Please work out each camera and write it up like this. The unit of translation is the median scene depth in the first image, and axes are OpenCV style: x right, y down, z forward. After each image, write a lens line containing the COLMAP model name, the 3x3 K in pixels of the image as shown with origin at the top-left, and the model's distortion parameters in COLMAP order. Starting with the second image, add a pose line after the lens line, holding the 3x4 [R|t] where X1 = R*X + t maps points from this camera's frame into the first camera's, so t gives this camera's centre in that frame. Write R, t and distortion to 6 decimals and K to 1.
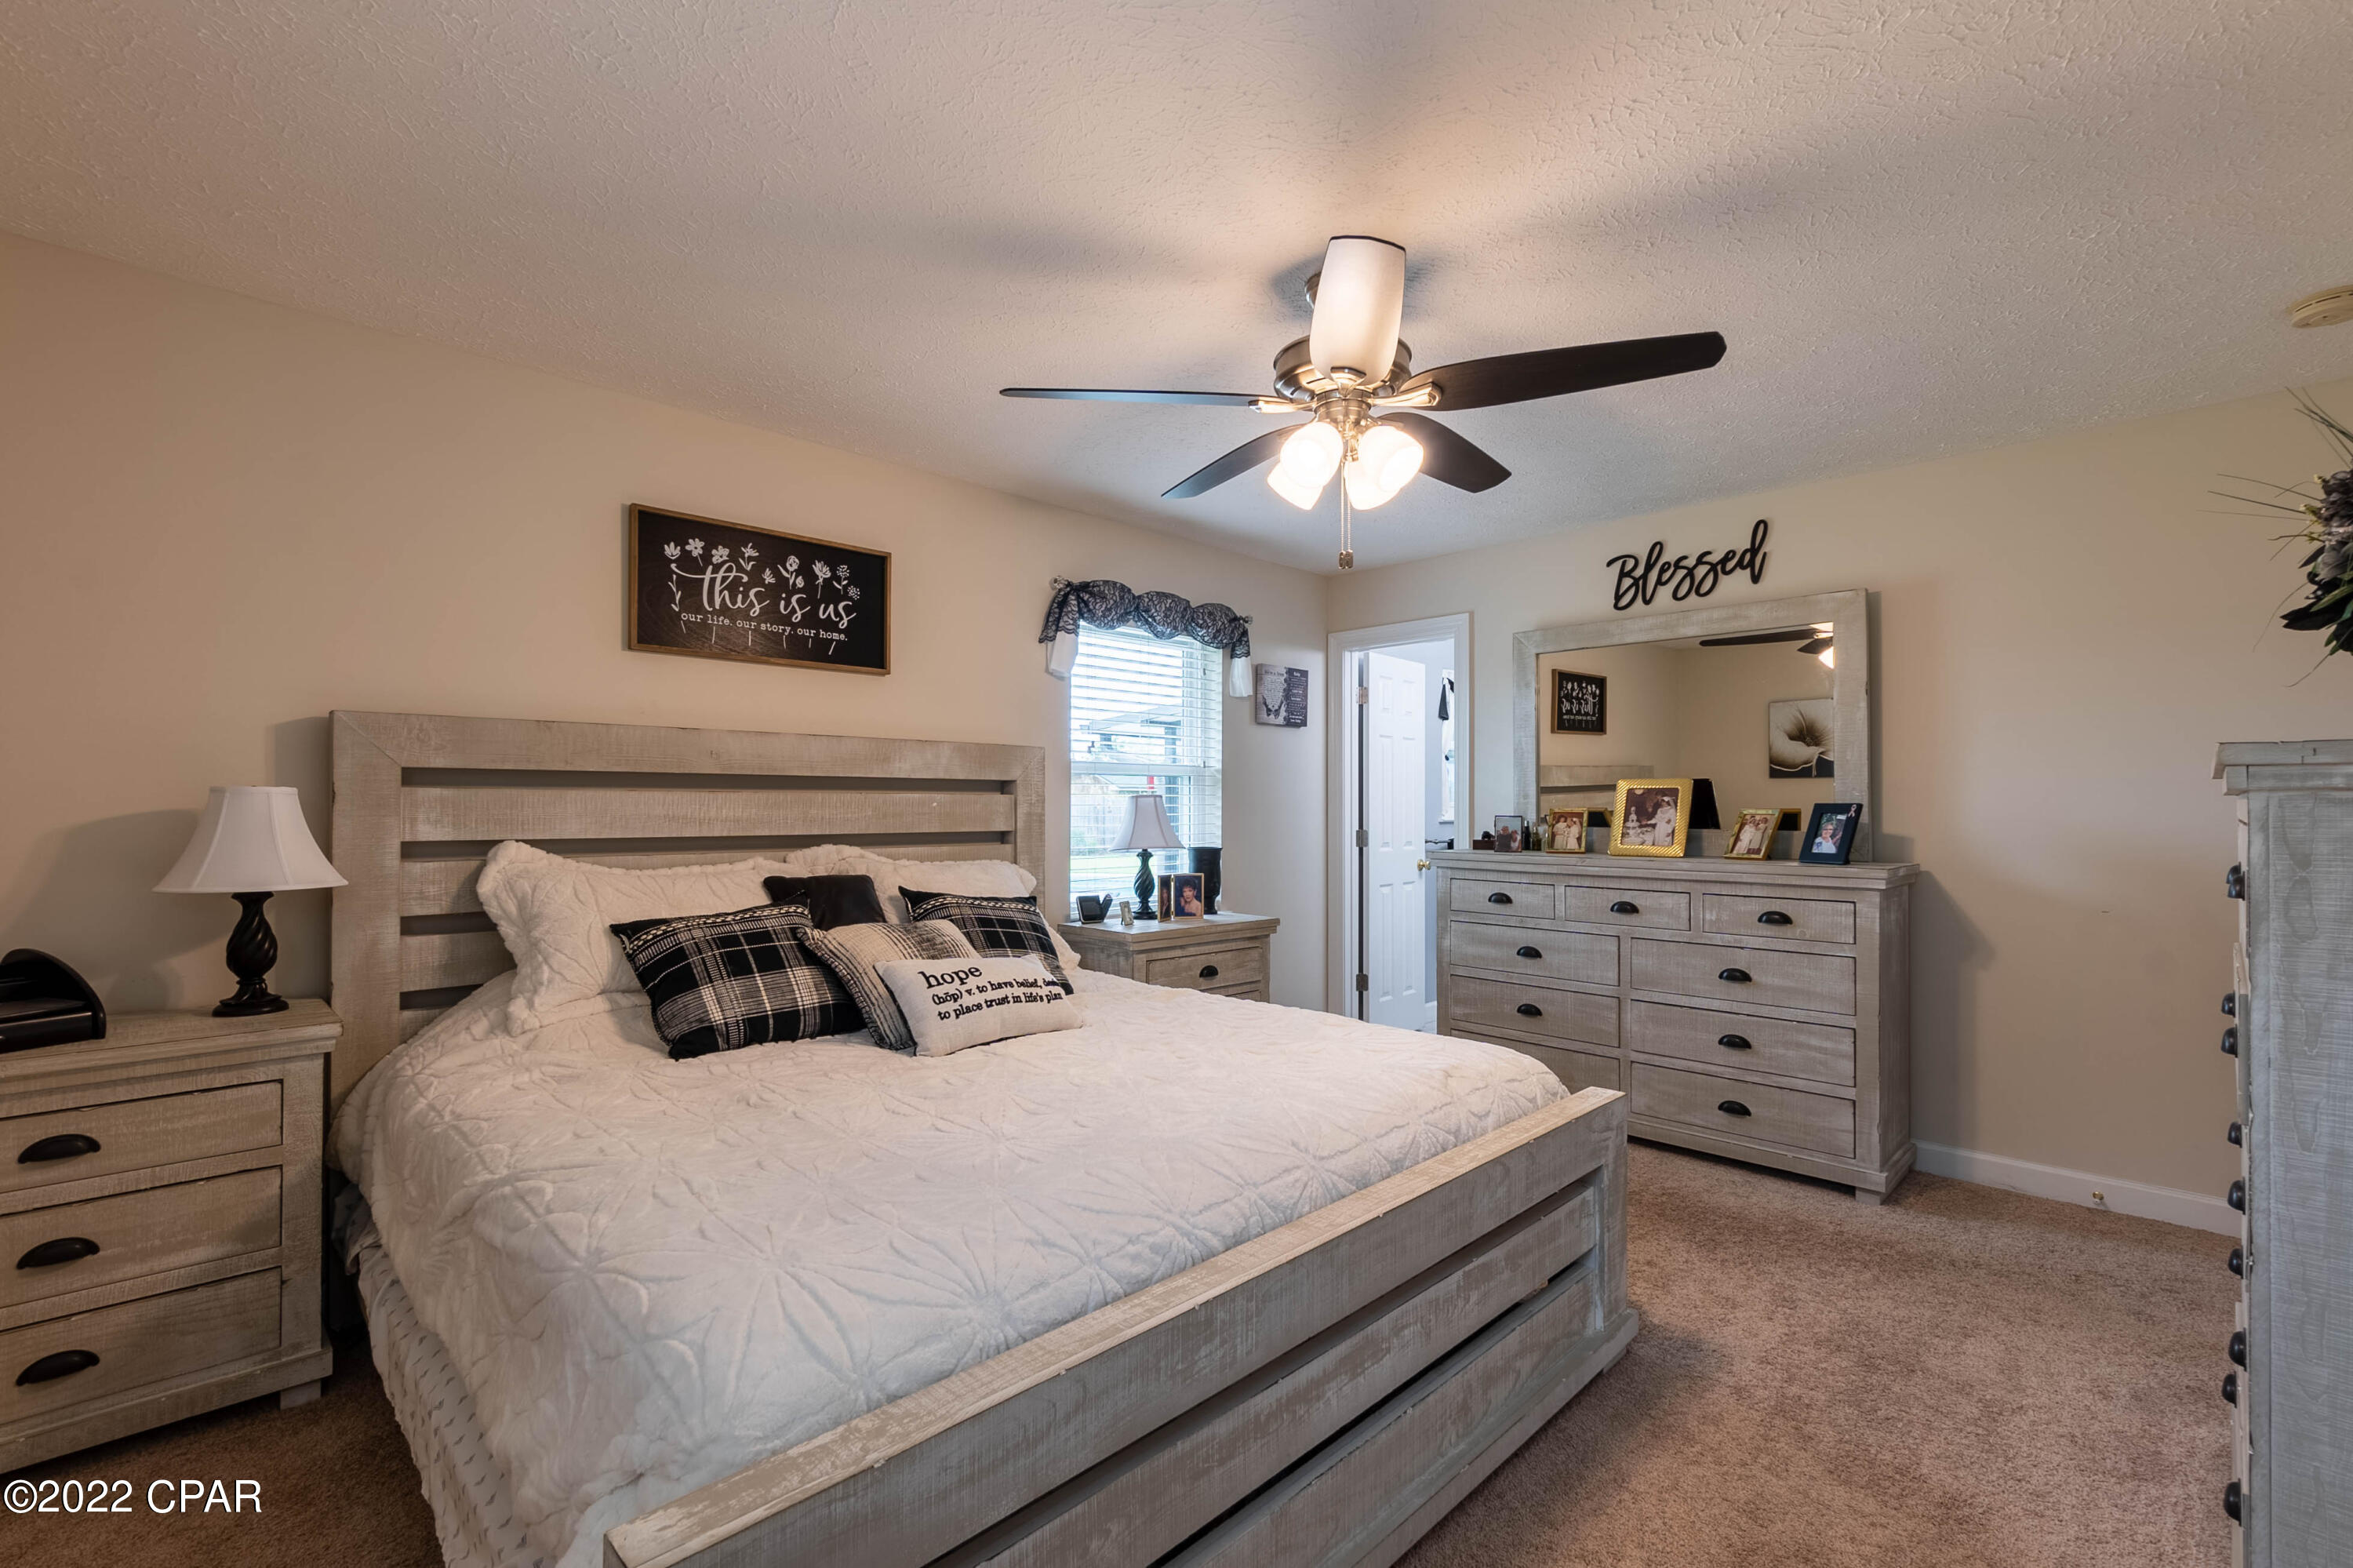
lens RADIAL K [[1025.7, 0, 1174.8], [0, 1025.7, 793.0], [0, 0, 1]] dist [-0.007364, 0.001600]
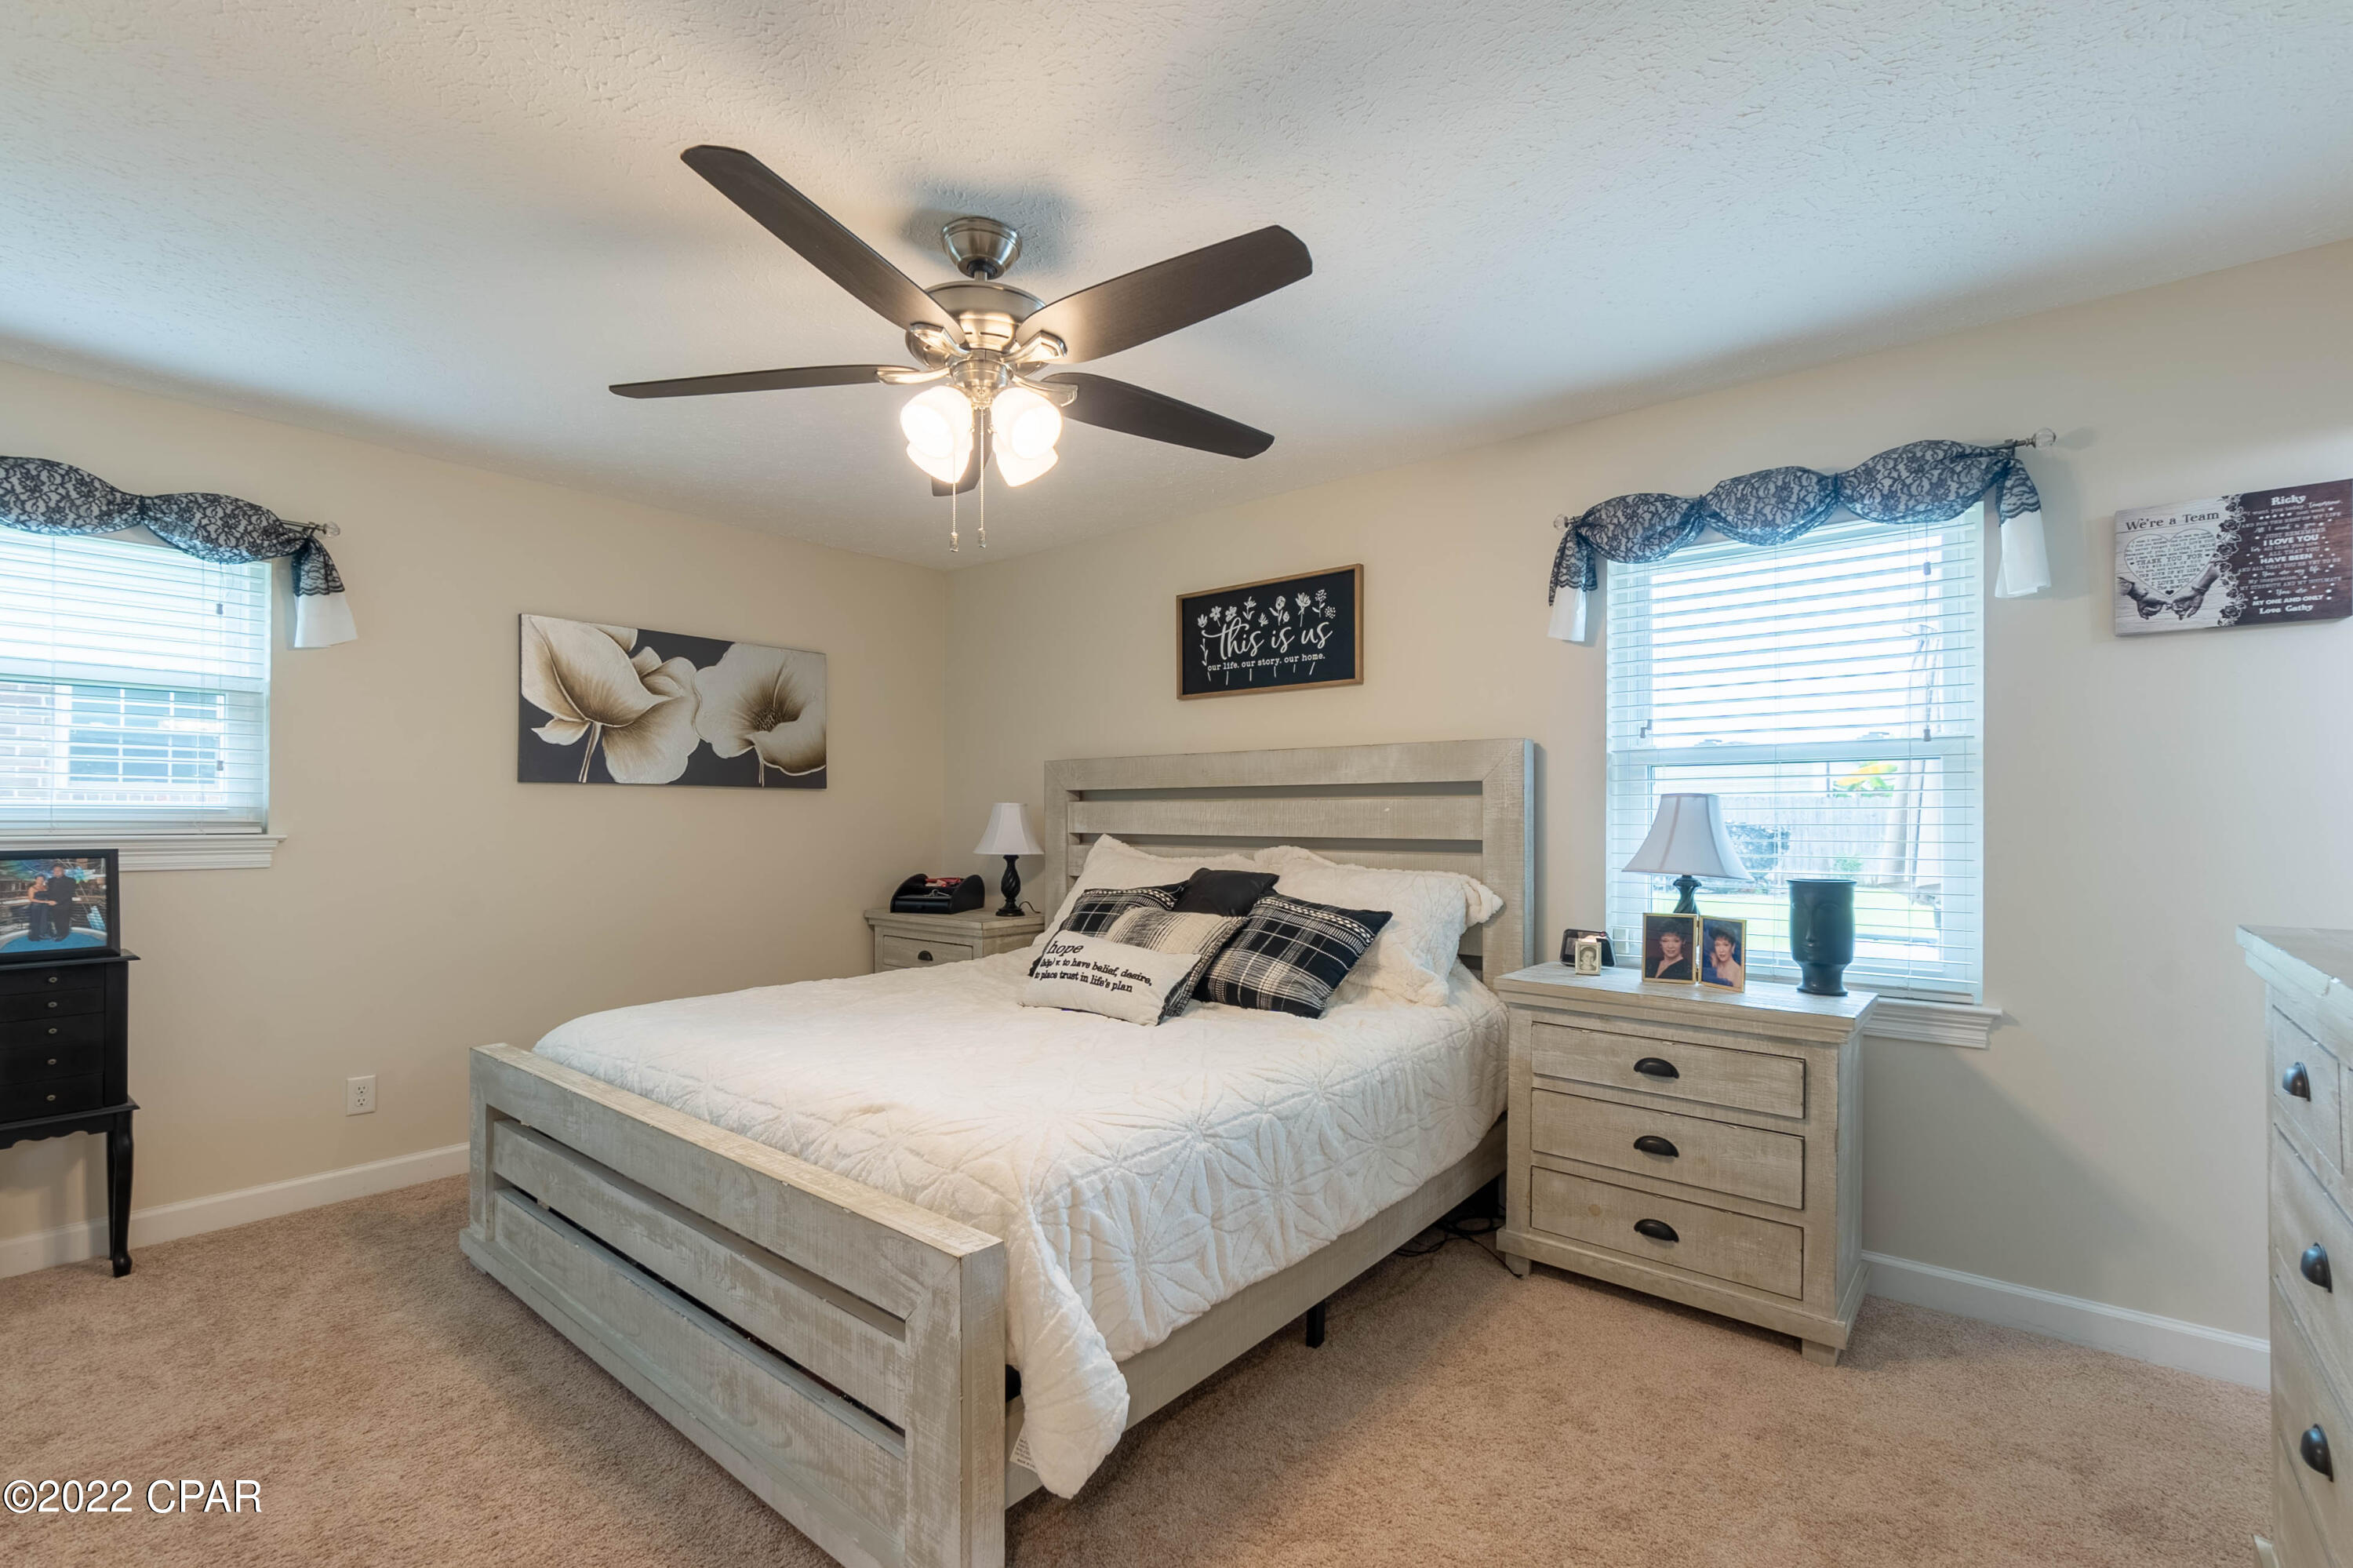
lens RADIAL K [[1025.7, 0, 1162.5], [0, 1025.7, 800.0], [0, 0, 1]] dist [-0.007364, 0.001600]
pose [[0.093733, -0.019355, -0.995409, 0.761238], [0.010177, 0.999777, -0.018482, 0.019017], [0.995545, -0.008397, 0.093909, 0.752466]]
